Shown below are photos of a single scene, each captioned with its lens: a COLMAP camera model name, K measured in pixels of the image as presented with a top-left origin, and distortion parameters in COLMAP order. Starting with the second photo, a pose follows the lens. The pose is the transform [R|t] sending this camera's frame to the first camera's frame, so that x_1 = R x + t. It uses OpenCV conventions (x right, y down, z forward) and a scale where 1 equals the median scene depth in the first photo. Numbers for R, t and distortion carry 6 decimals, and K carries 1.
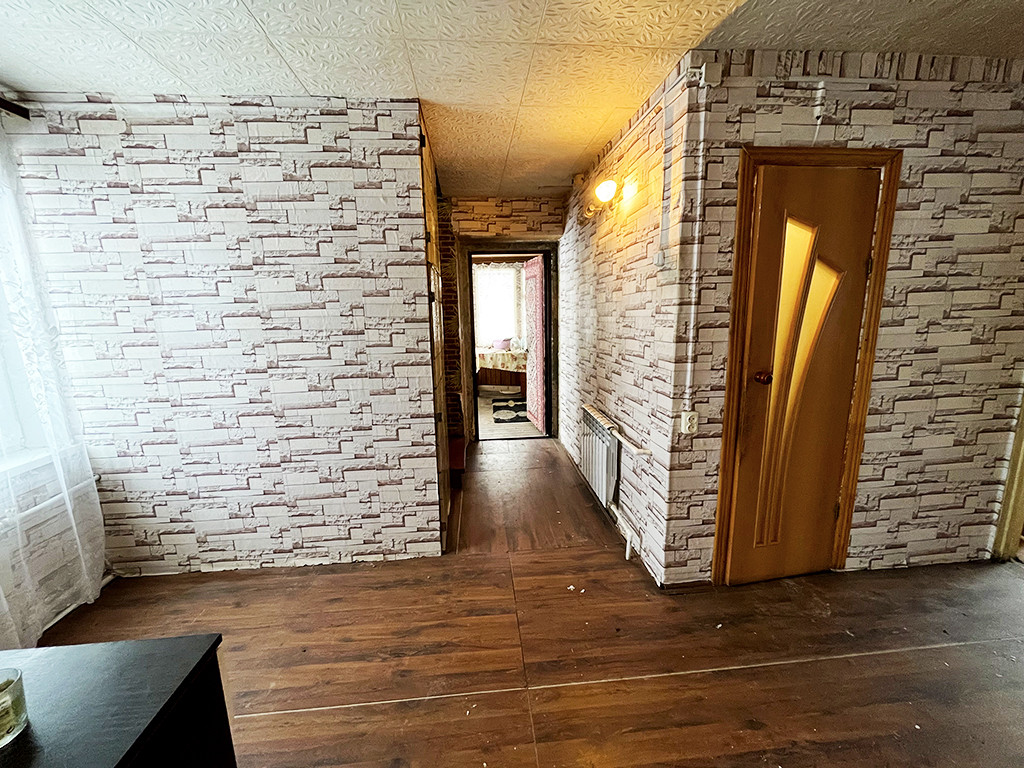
lens RADIAL K [[410.6, 0, 508.2], [0, 410.6, 384.0], [0, 0, 1]] dist [-0.004440, -0.000362]
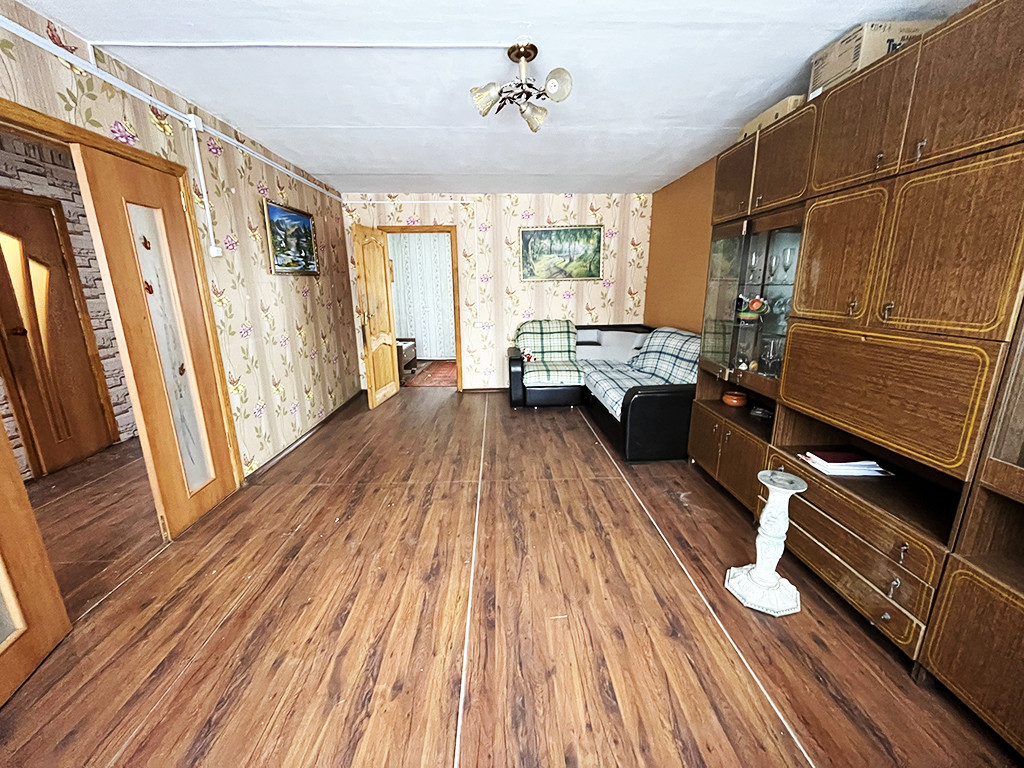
lens RADIAL K [[410.6, 0, 511.8], [0, 410.6, 386.2], [0, 0, 1]] dist [-0.004440, -0.000362]
pose [[0.052512, -0.213098, 0.975619, -0.799561], [0.196171, 0.960132, 0.199156, 0.230331], [-0.979163, 0.180930, 0.092222, -0.901747]]
